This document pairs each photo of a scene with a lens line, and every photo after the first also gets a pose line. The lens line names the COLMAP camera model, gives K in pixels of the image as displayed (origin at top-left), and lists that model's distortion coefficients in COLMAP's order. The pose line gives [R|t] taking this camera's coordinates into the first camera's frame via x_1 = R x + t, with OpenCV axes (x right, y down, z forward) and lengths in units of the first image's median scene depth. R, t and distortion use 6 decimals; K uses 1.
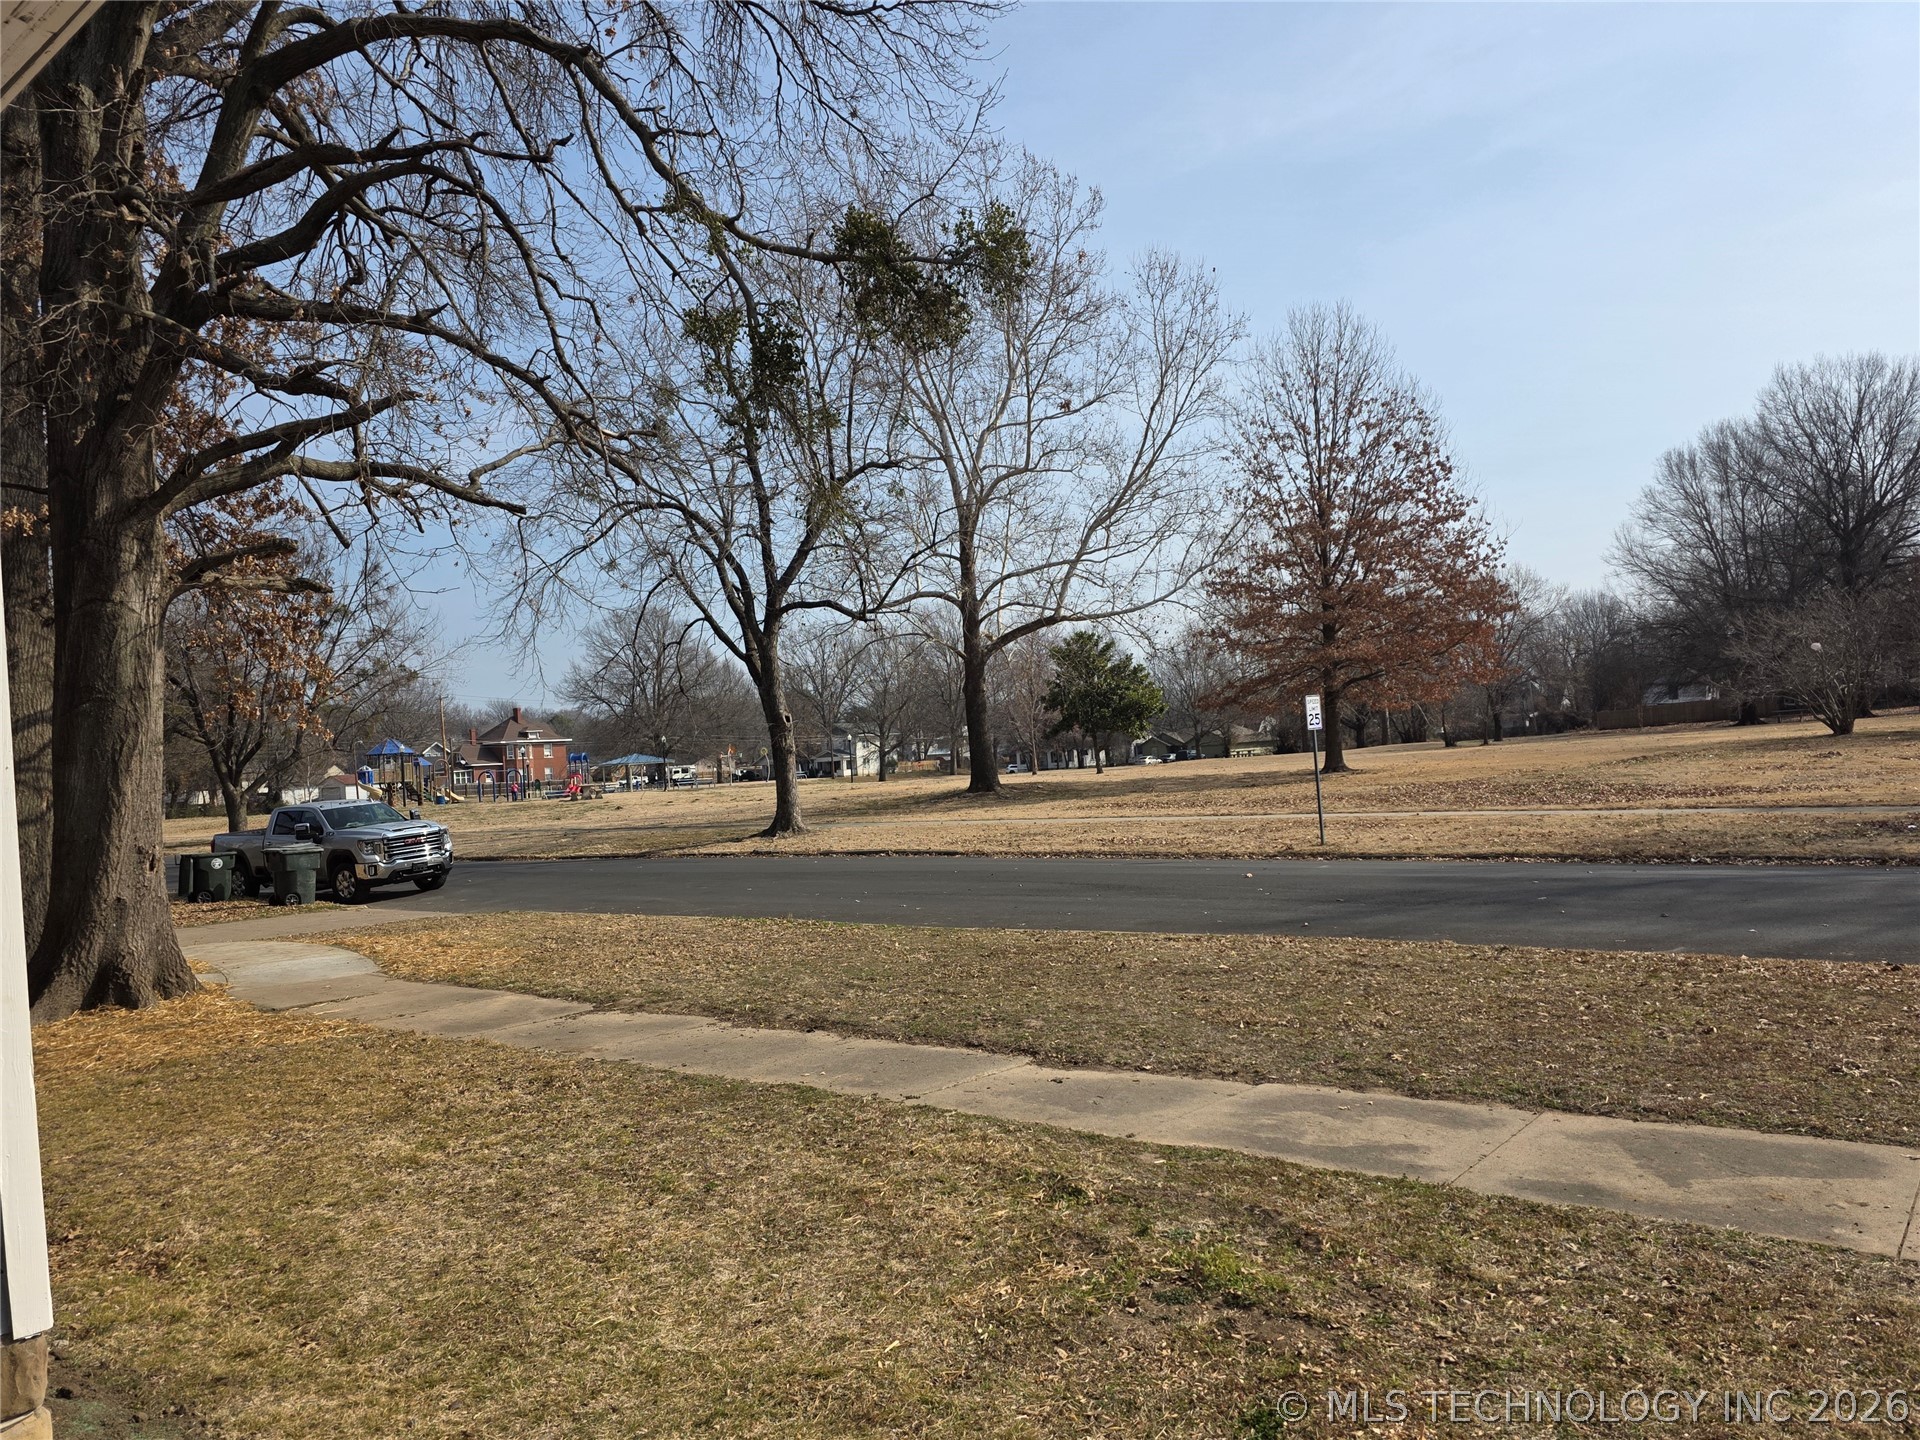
lens RADIAL K [[1339.0, 0, 964.8], [0, 1339.0, 723.3], [0, 0, 1]] dist [0.052987, -0.044133]
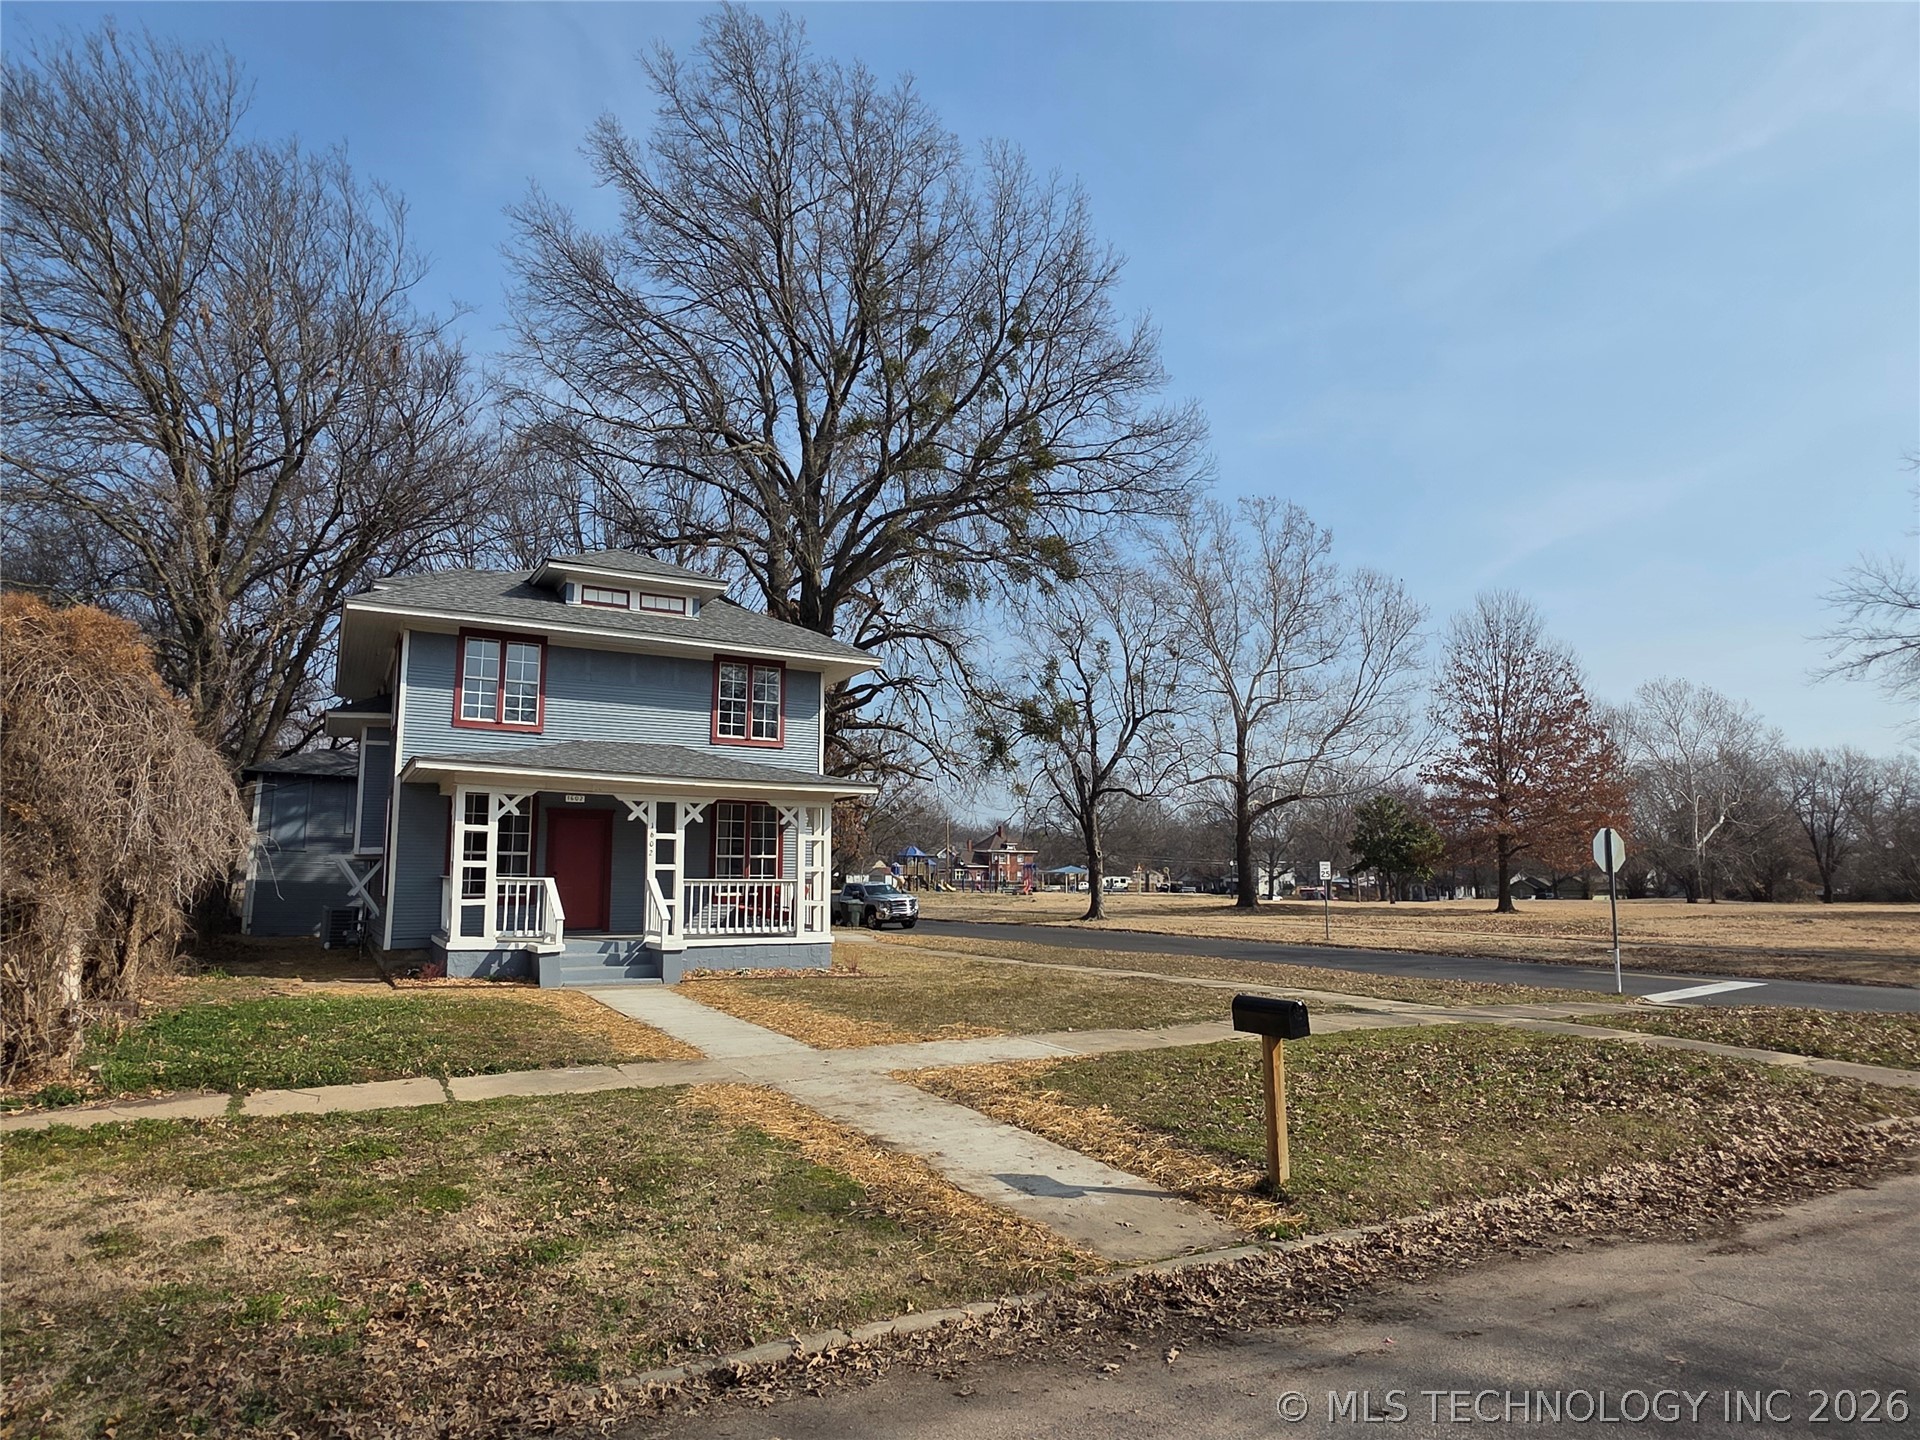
lens RADIAL K [[1103.8, 0, 955.3], [0, 1103.8, 730.2], [0, 0, 1]] dist [0.026535, -0.000051]
pose [[0.930129, 0.019161, -0.366732, 0.163932], [-0.056395, 0.994245, -0.091085, -0.015929], [0.362876, 0.105403, 0.925857, -0.328252]]
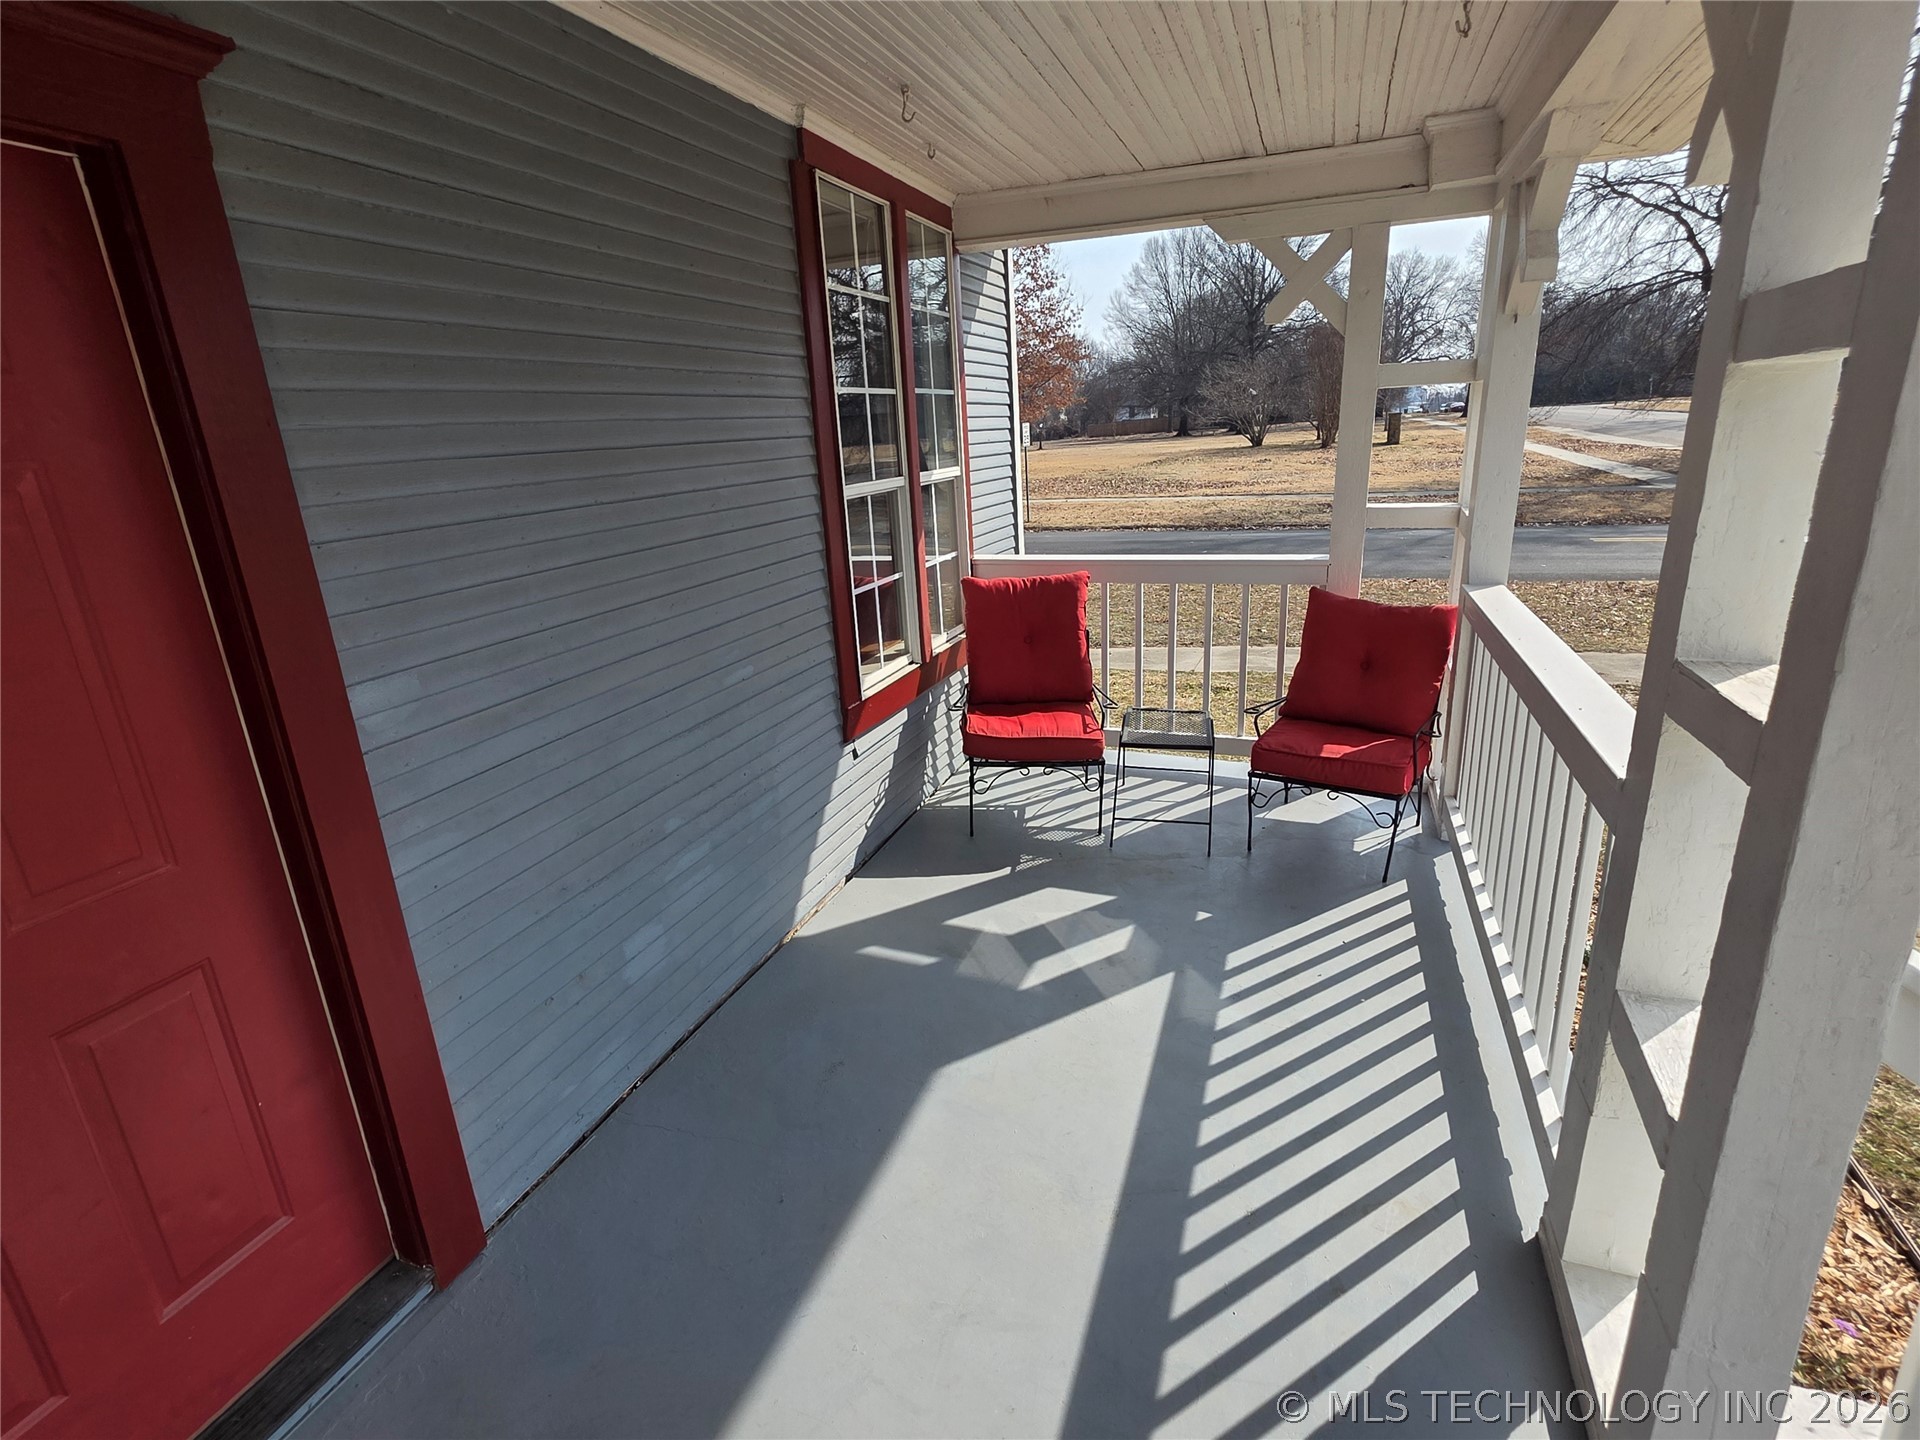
lens RADIAL K [[959.0, 0, 958.8], [0, 959.0, 715.8], [0, 0, 1]] dist [0.028214, 0.000167]
pose [[0.946044, -0.078608, 0.314360, -0.089682], [-0.015265, 0.958242, 0.285552, -0.006268], [-0.323680, -0.274943, 0.905339, -0.031674]]
